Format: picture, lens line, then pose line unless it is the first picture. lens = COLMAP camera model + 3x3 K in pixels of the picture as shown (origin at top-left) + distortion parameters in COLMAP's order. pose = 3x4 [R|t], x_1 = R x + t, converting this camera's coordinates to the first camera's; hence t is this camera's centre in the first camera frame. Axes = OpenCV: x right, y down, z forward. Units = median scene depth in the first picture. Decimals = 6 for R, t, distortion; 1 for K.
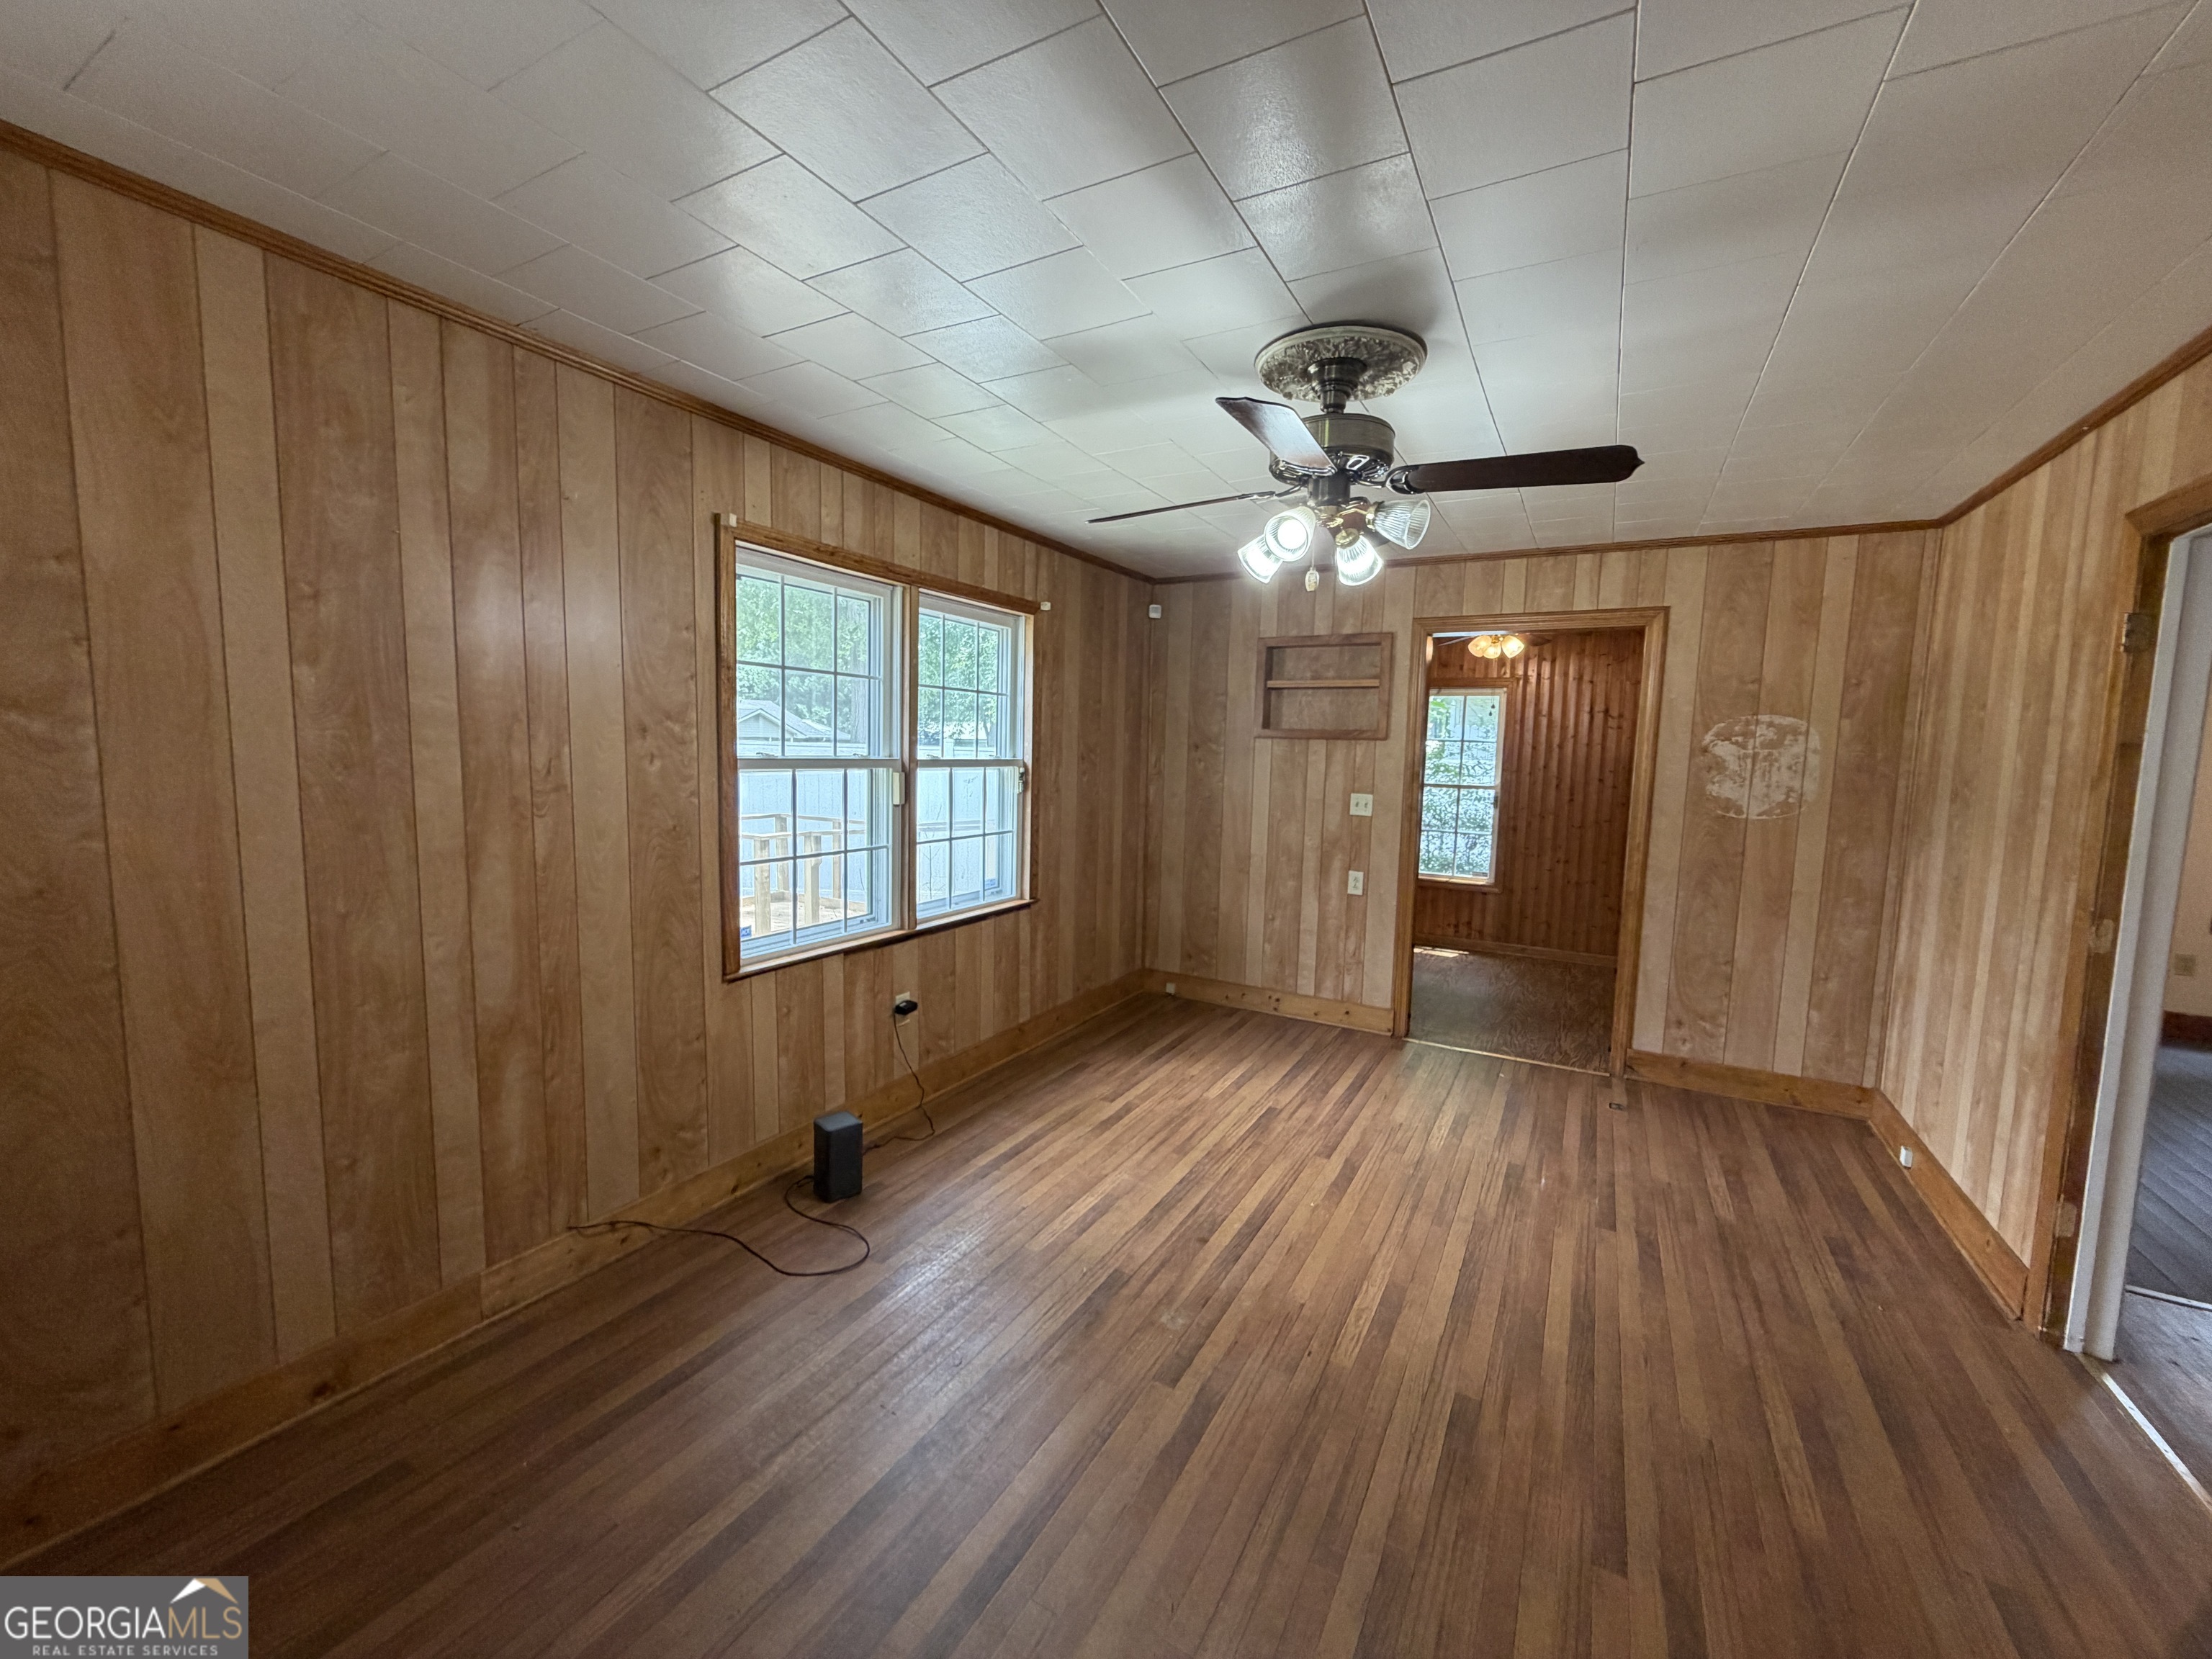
lens RADIAL K [[884.6, 0, 1098.6], [0, 884.6, 829.4], [0, 0, 1]] dist [0.000820, 0.000663]
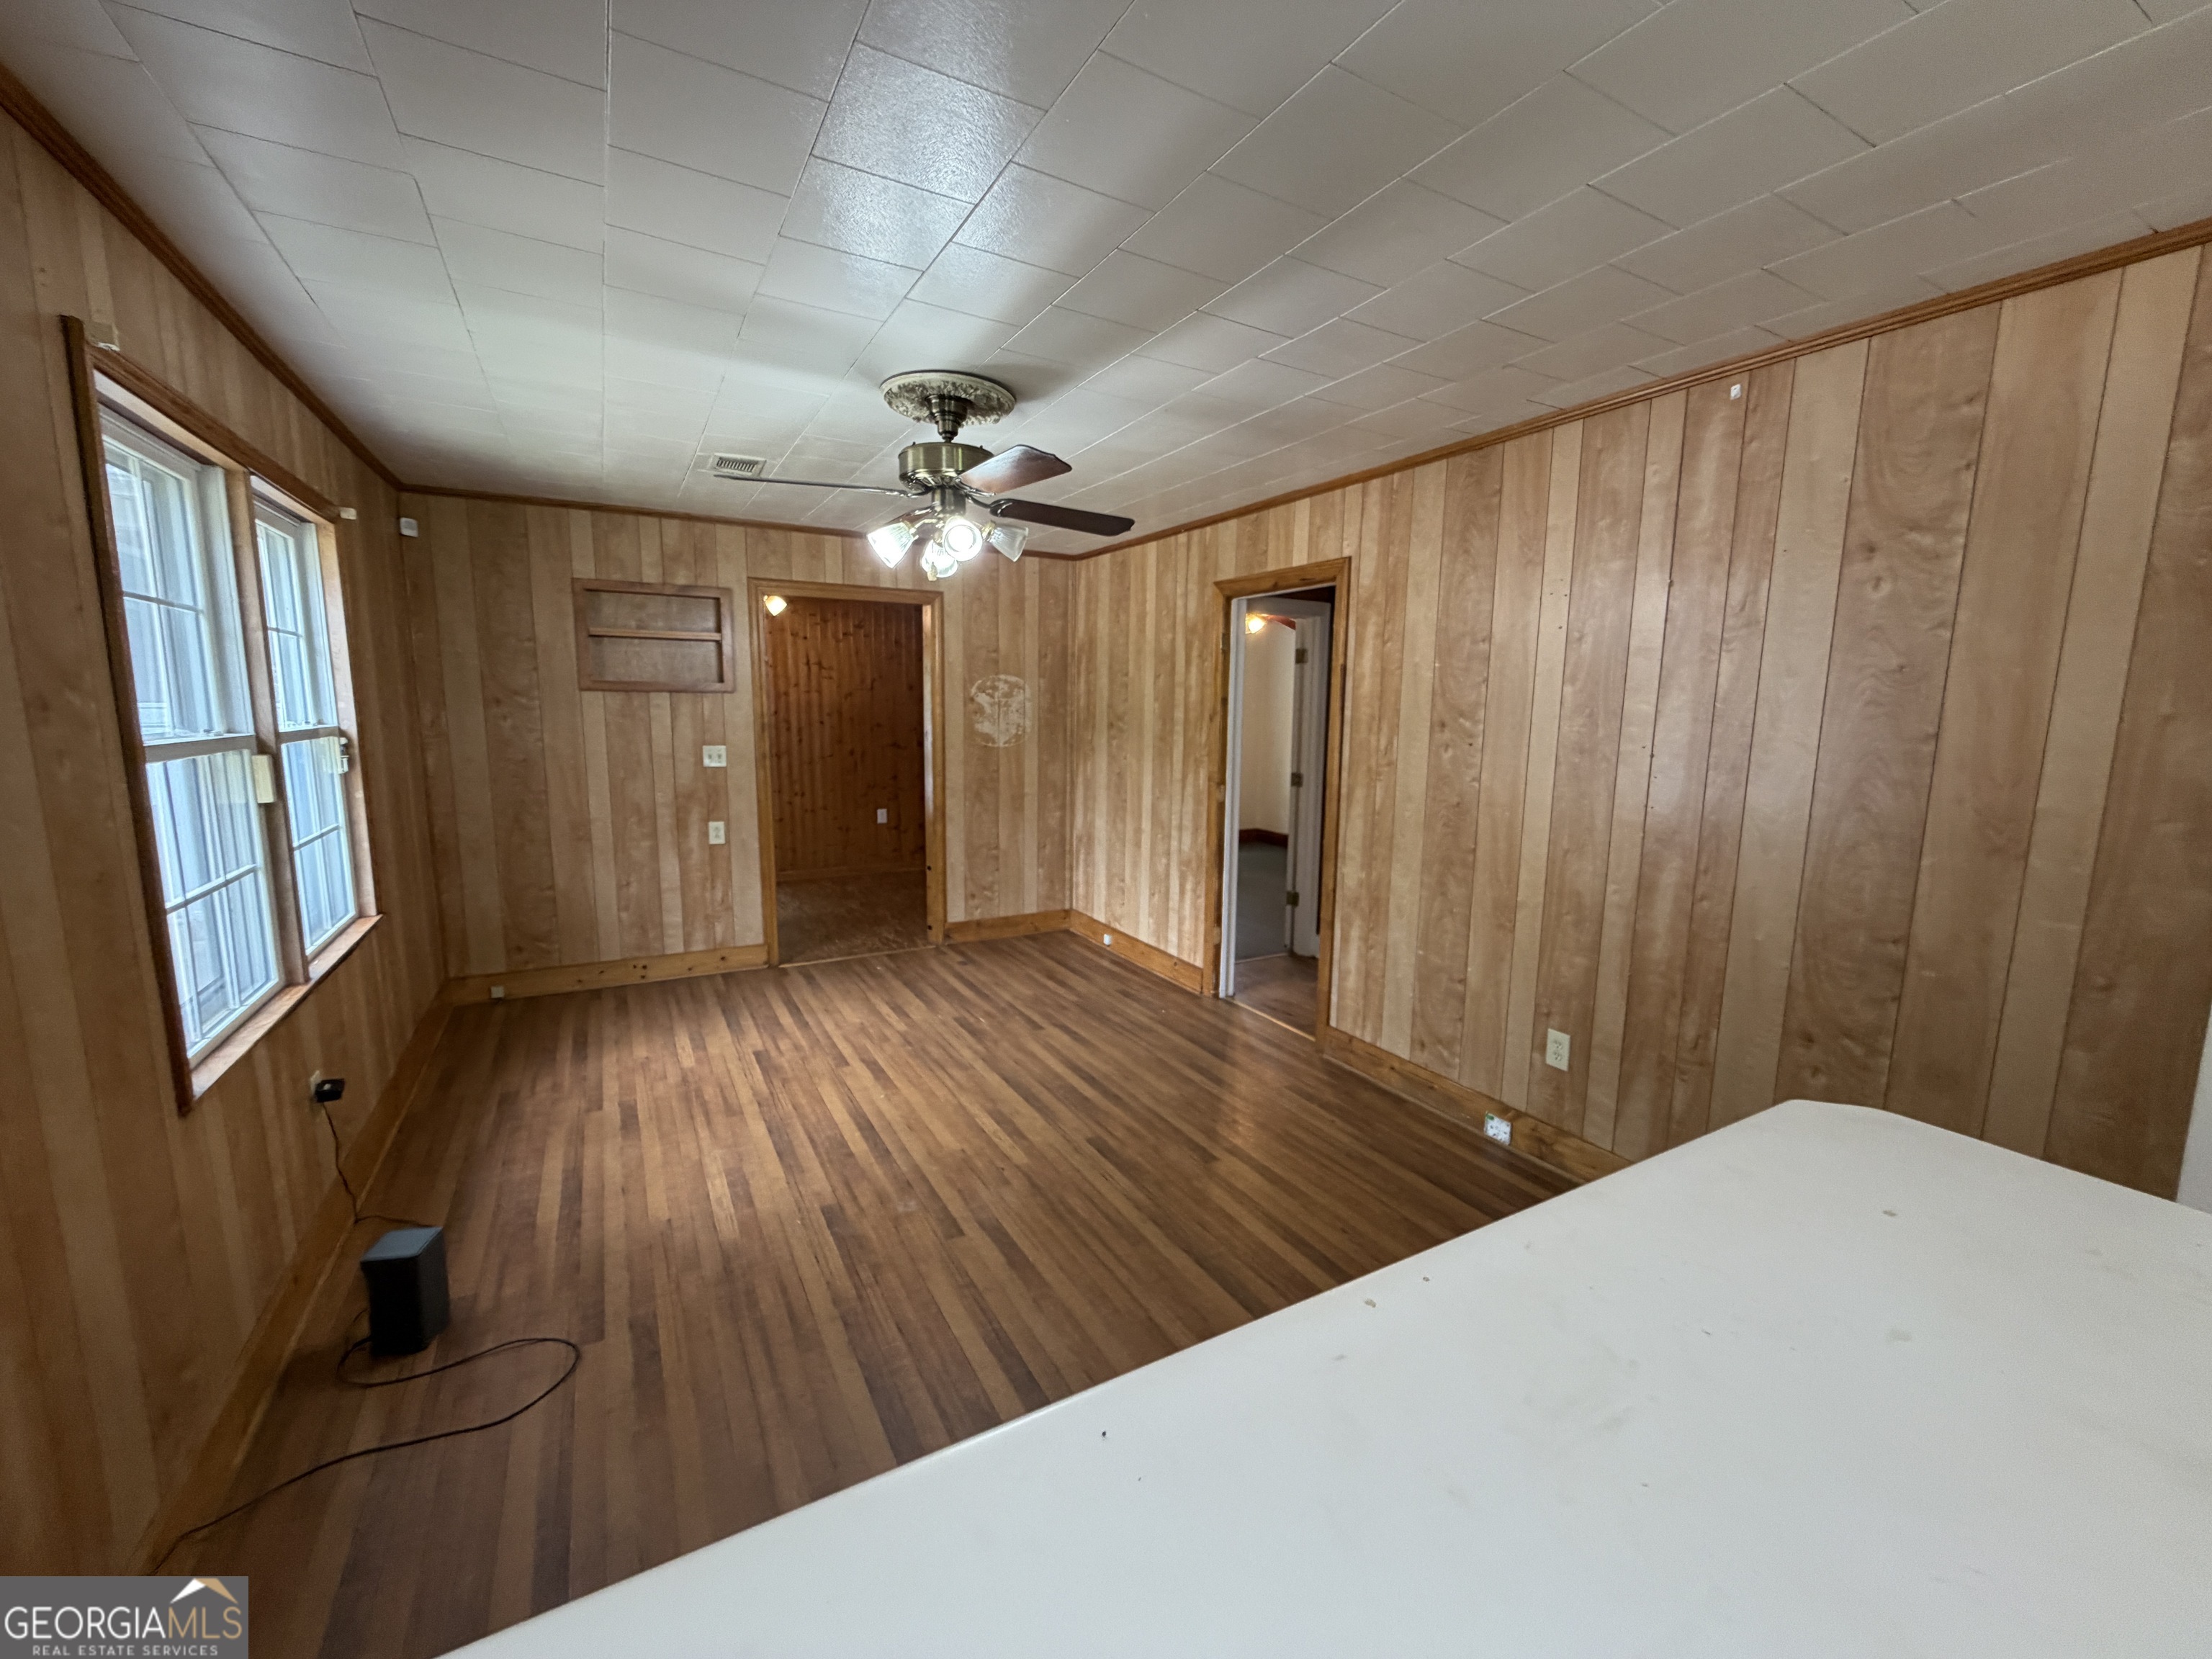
lens RADIAL K [[884.6, 0, 1098.6], [0, 884.6, 829.4], [0, 0, 1]] dist [0.000820, 0.000663]
pose [[0.517898, -0.140413, 0.843840, -0.421134], [0.080972, 0.990054, 0.115047, -0.031299], [-0.851602, 0.008745, 0.524116, 0.100924]]
